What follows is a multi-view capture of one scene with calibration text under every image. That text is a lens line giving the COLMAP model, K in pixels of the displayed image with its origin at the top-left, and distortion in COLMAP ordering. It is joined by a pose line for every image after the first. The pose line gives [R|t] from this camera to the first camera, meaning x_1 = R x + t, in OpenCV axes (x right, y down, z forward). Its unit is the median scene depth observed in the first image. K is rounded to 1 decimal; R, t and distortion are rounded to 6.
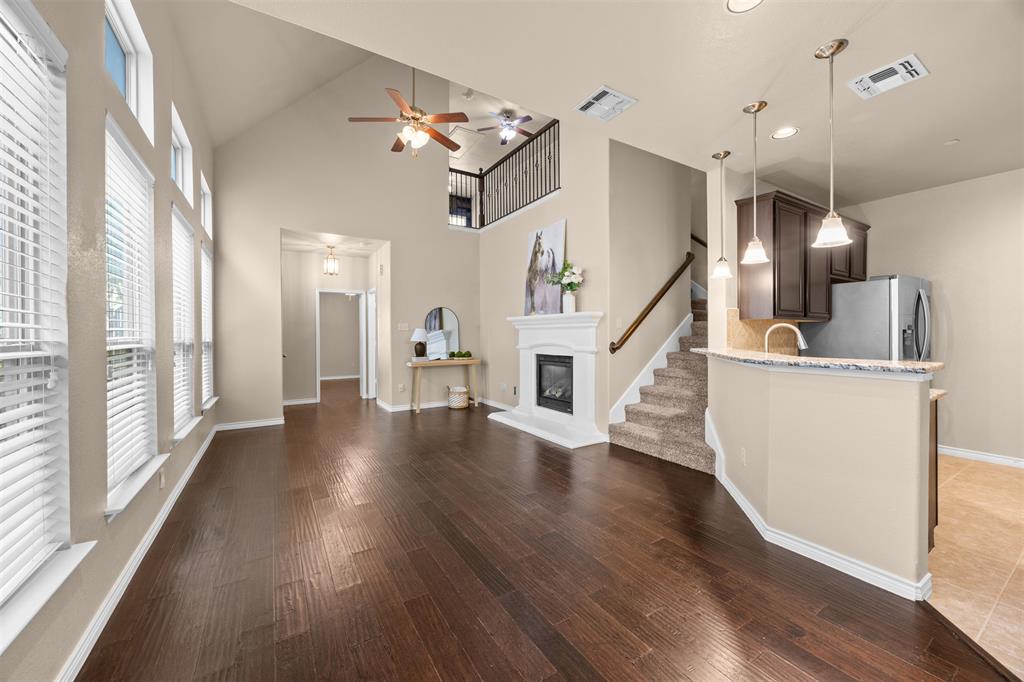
lens RADIAL K [[393.7, 0, 521.5], [0, 393.7, 330.4], [0, 0, 1]] dist [-0.000621, -0.000535]
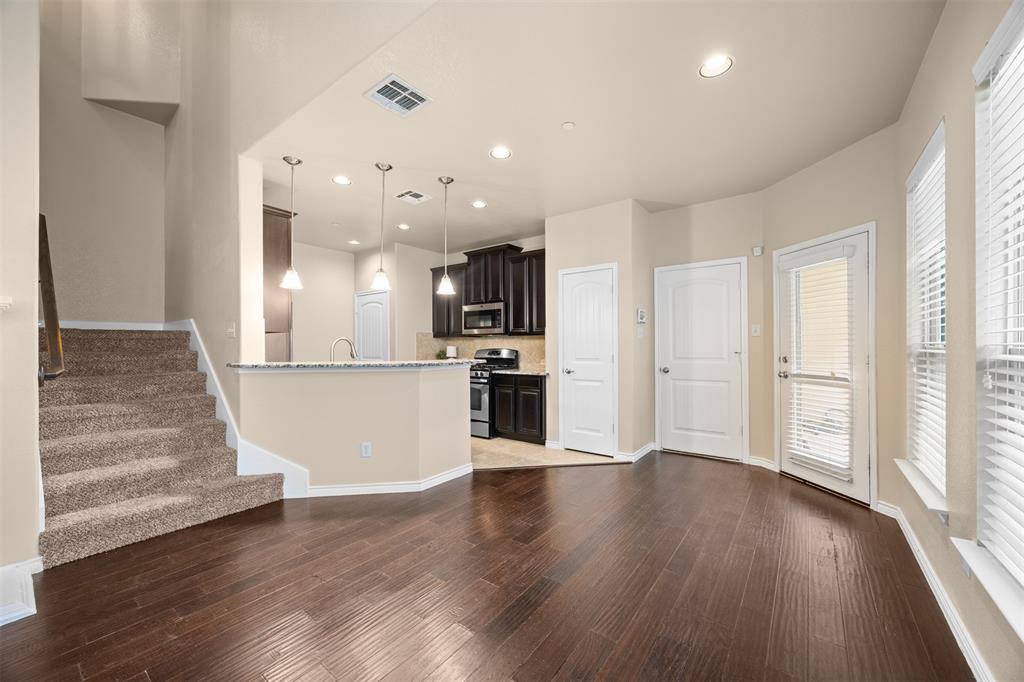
lens RADIAL K [[393.7, 0, 503.2], [0, 393.7, 343.0], [0, 0, 1]] dist [-0.000621, -0.000535]
pose [[-0.334387, 0.011195, 0.942369, -0.358646], [-0.002284, 0.999917, -0.012689, 0.007717], [-0.942433, -0.006395, -0.334334, 0.523555]]
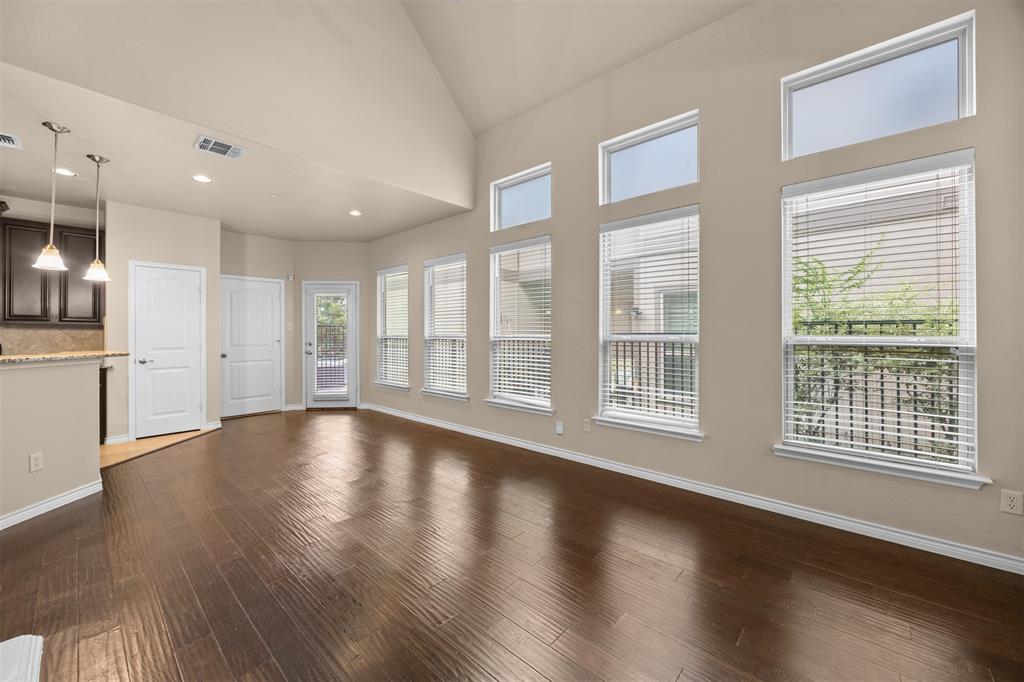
lens RADIAL K [[393.7, 0, 517.2], [0, 393.7, 337.0], [0, 0, 1]] dist [-0.000621, -0.000535]
pose [[-0.965298, 0.009223, -0.260988, -0.177334], [0.009586, 0.999954, -0.000117, 0.011377], [0.260975, -0.002615, -0.965342, 1.159125]]
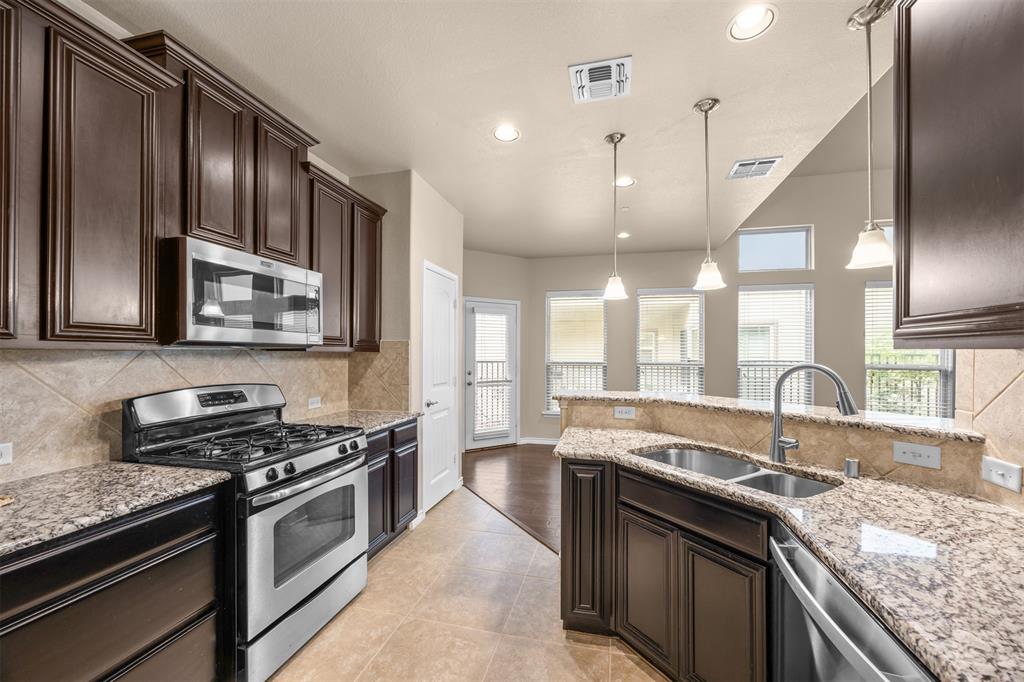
lens RADIAL K [[393.7, 0, 521.9], [0, 393.7, 367.7], [0, 0, 1]] dist [-0.000621, -0.000535]
pose [[-0.720370, 0.026394, -0.693087, 0.713976], [0.007621, 0.999517, 0.030142, -0.016676], [0.693548, 0.016431, -0.720223, 0.649361]]
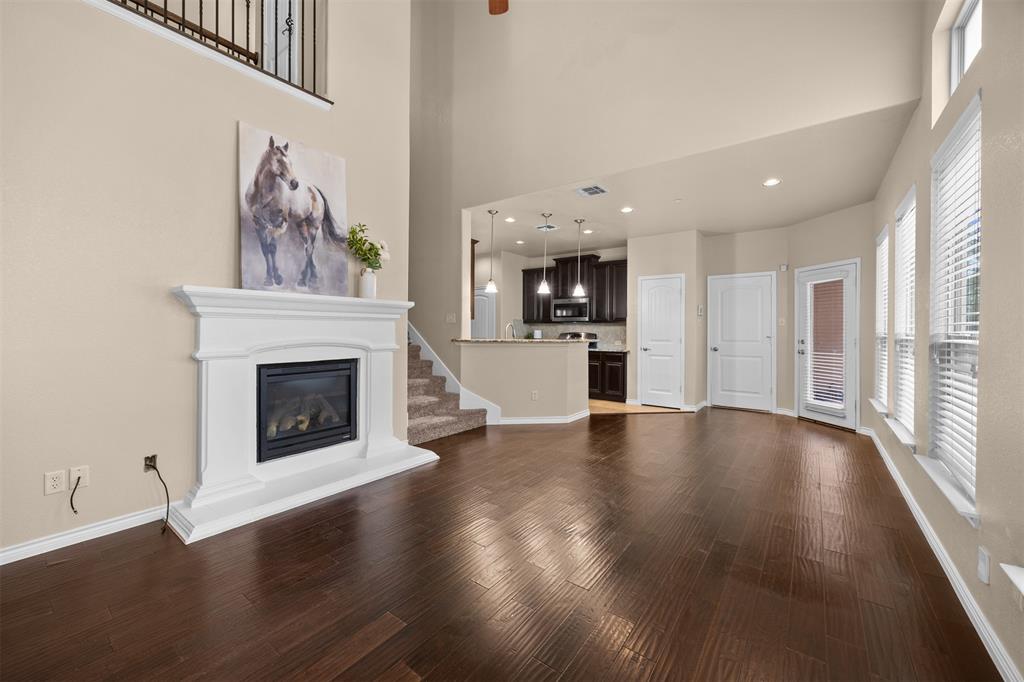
lens RADIAL K [[393.7, 0, 503.3], [0, 393.7, 325.7], [0, 0, 1]] dist [-0.000621, -0.000535]
pose [[-0.329126, 0.011050, 0.944222, -0.588090], [-0.014234, 0.999760, -0.016662, 0.012955], [-0.944179, -0.018924, -0.328889, 0.903867]]
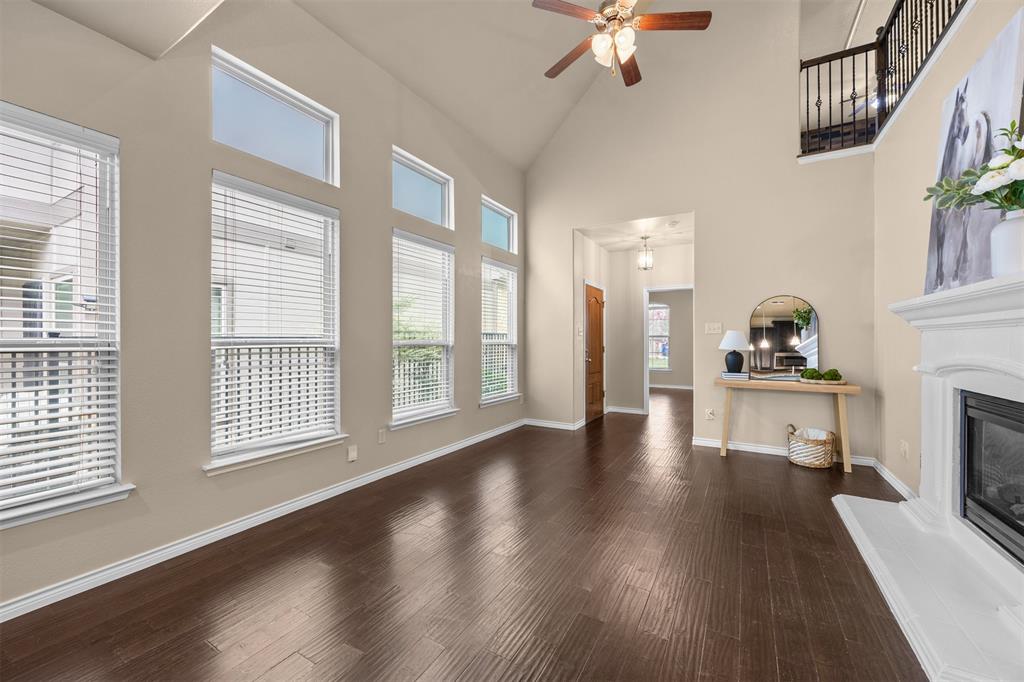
lens RADIAL K [[393.7, 0, 520.2], [0, 393.7, 336.0], [0, 0, 1]] dist [-0.000621, -0.000535]
pose [[0.451774, 0.001315, -0.892131, 0.203543], [0.002834, 0.999992, 0.002909, 0.002496], [0.892128, -0.003842, 0.451767, 0.429567]]
